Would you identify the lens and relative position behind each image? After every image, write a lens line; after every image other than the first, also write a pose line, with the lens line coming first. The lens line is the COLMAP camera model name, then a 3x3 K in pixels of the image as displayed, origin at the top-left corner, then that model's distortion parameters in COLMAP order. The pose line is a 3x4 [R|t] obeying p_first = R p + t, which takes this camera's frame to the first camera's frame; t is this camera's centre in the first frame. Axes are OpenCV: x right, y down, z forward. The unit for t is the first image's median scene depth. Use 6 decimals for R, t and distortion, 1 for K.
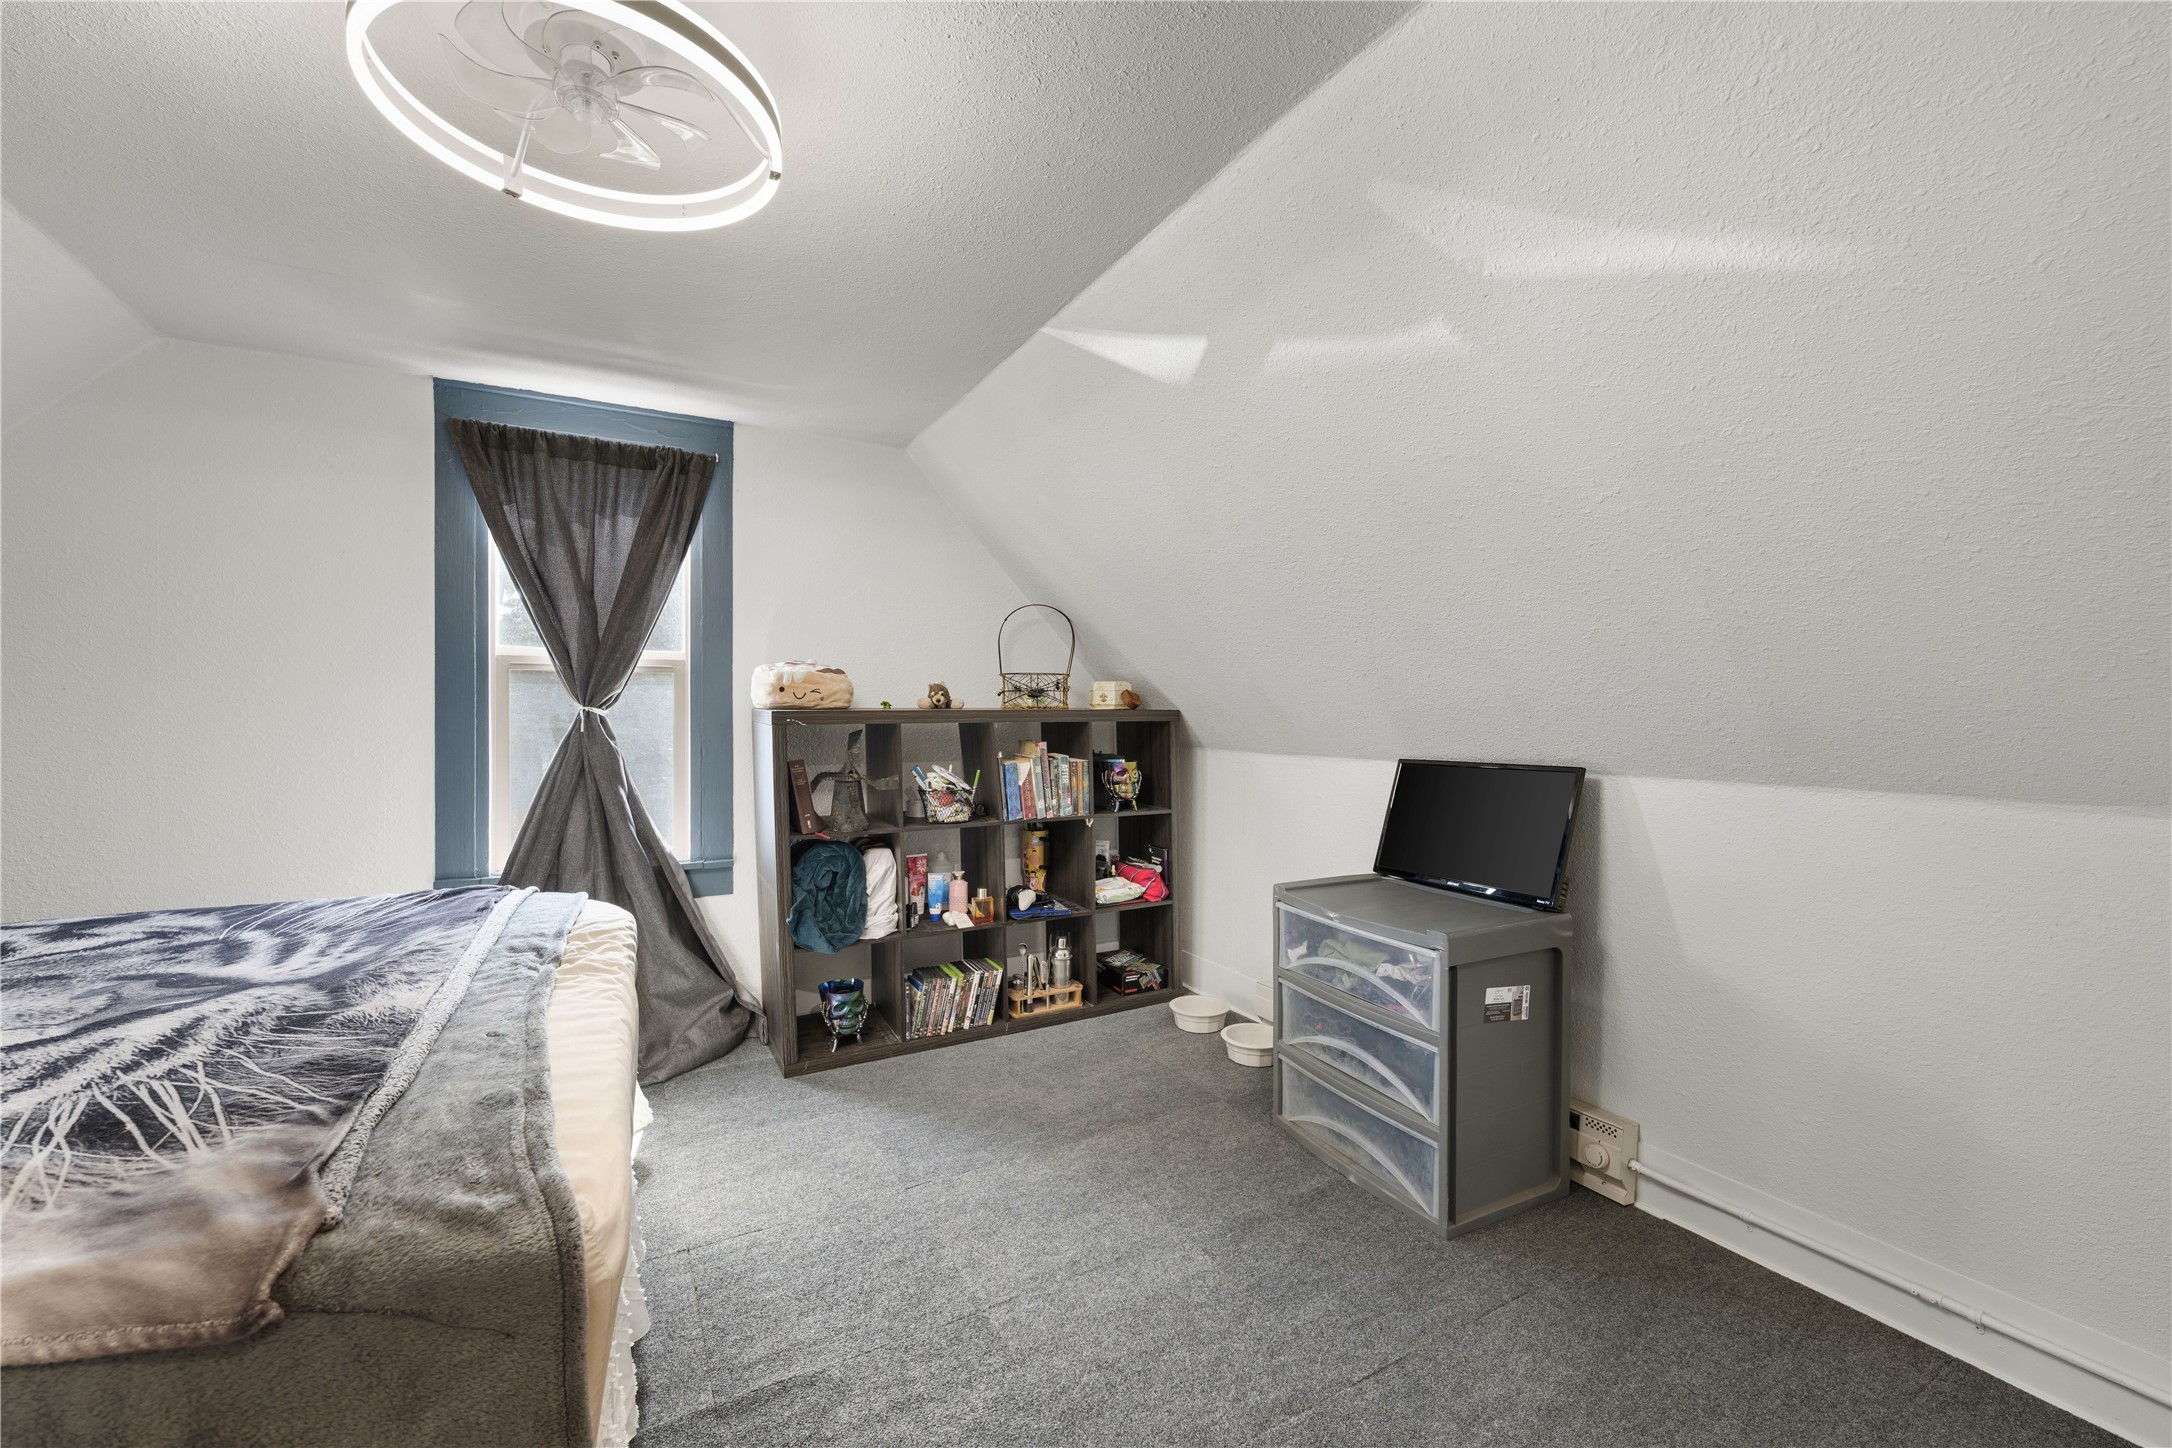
lens RADIAL K [[868.6, 0, 1088.4], [0, 868.6, 717.9], [0, 0, 1]] dist [-0.000745, -0.000012]
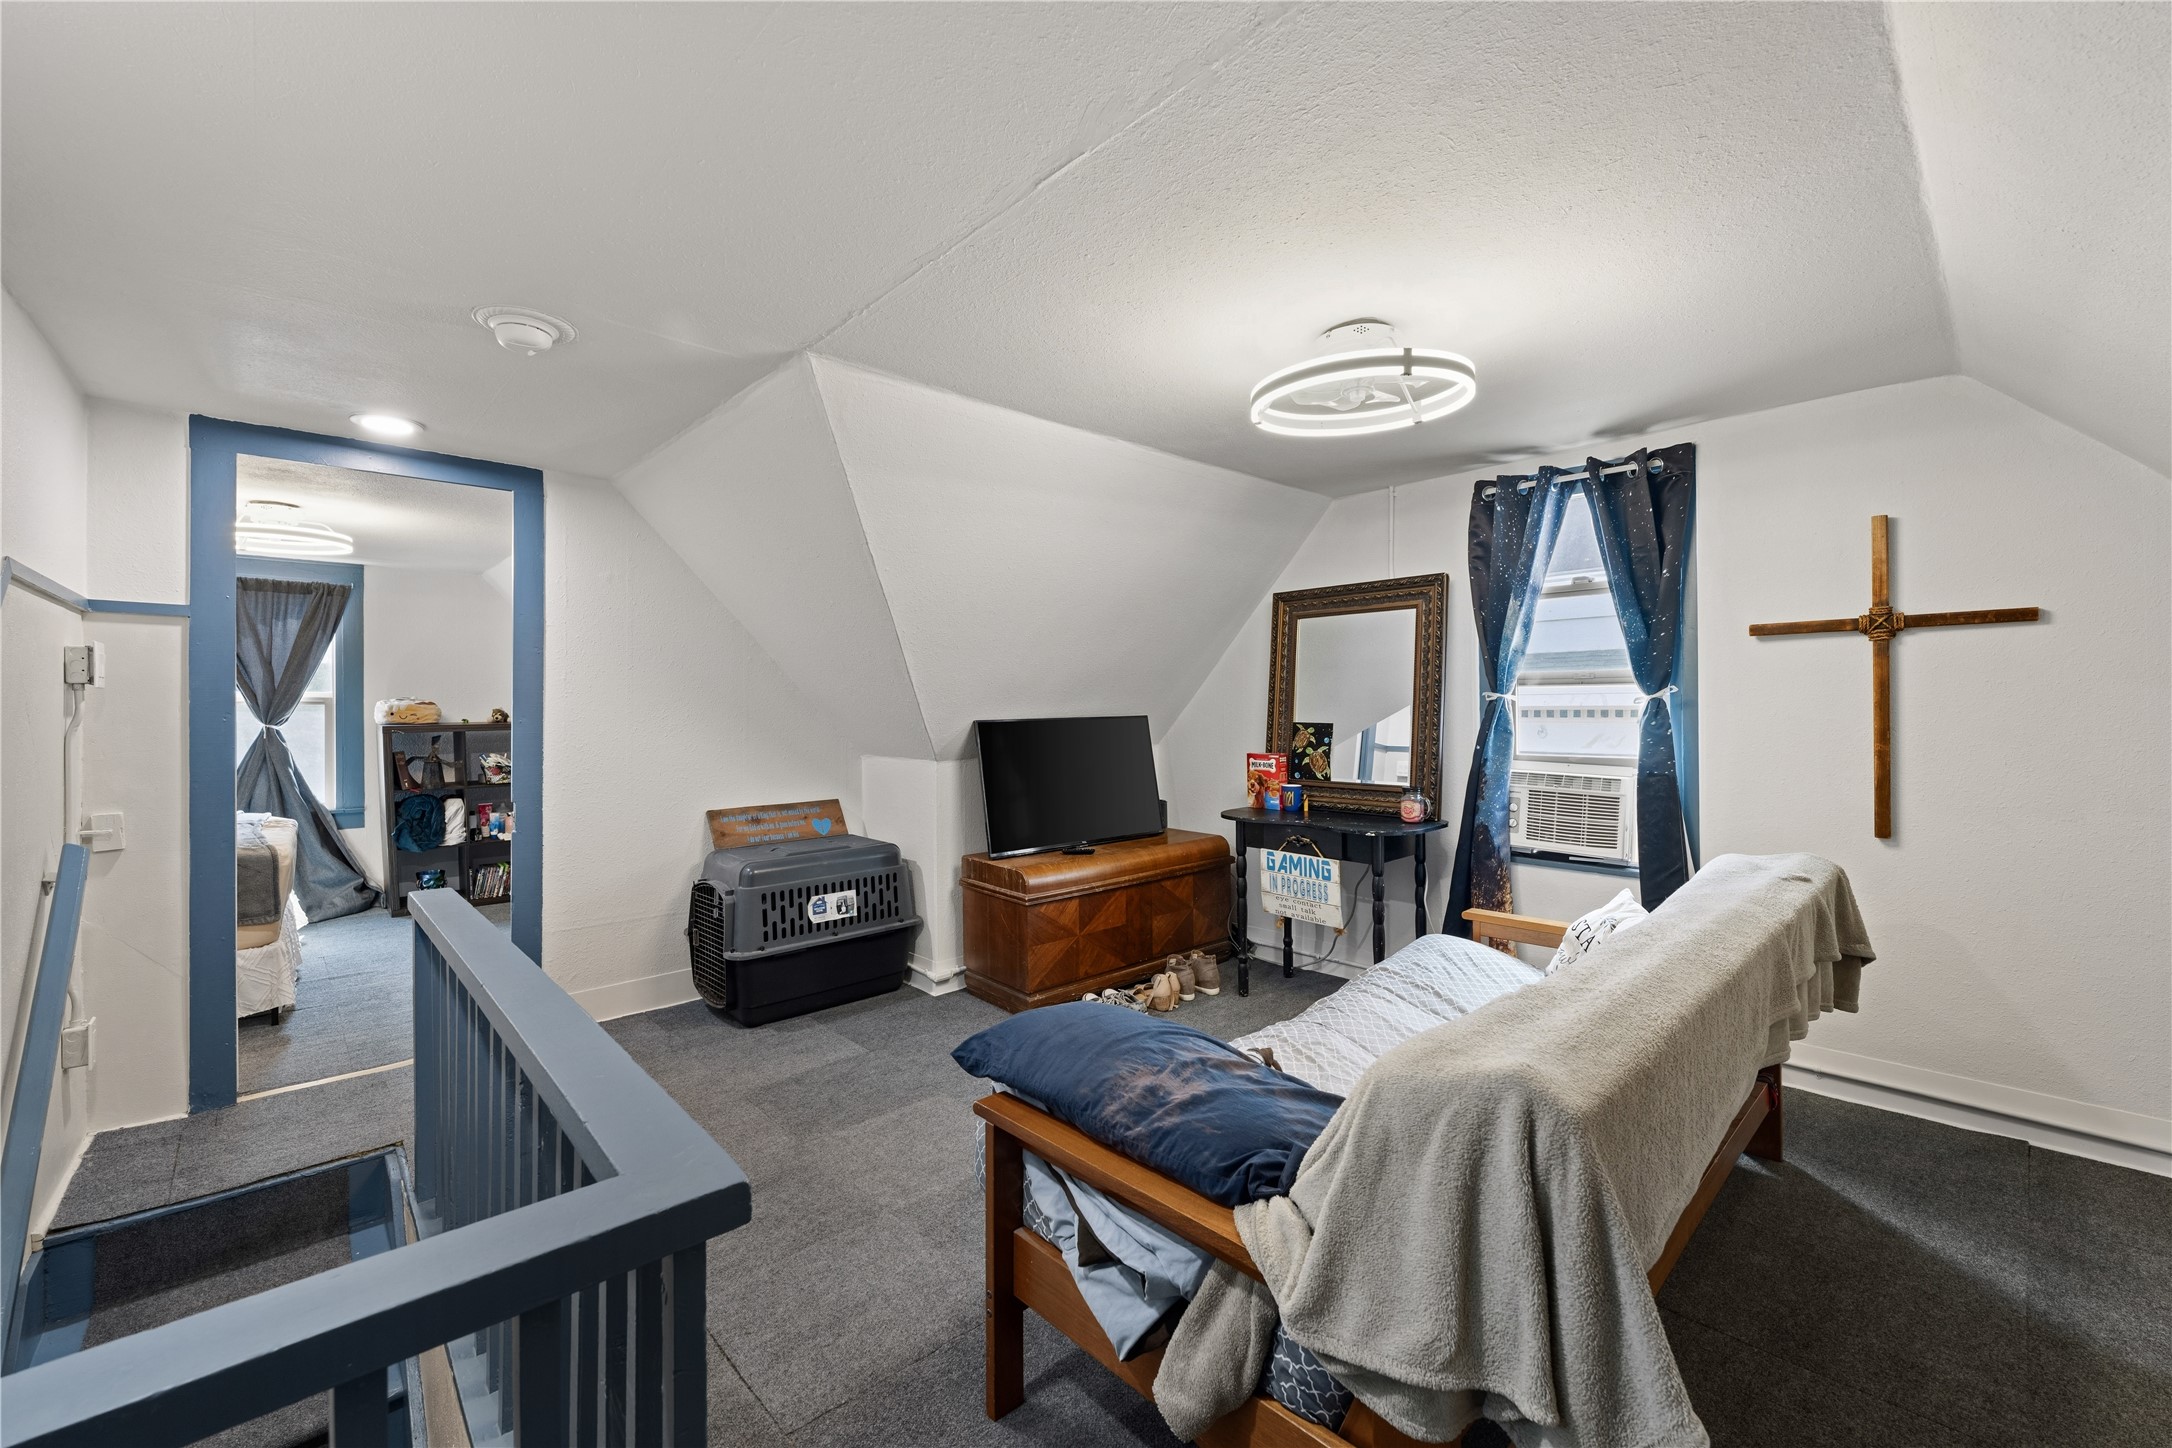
lens RADIAL K [[868.6, 0, 1081.9], [0, 868.6, 711.2], [0, 0, 1]] dist [-0.000745, -0.000012]
pose [[0.969685, -0.006390, 0.244274, 0.621040], [0.007747, 0.999959, -0.004595, -0.018612], [-0.244235, 0.006348, 0.969695, -1.157161]]
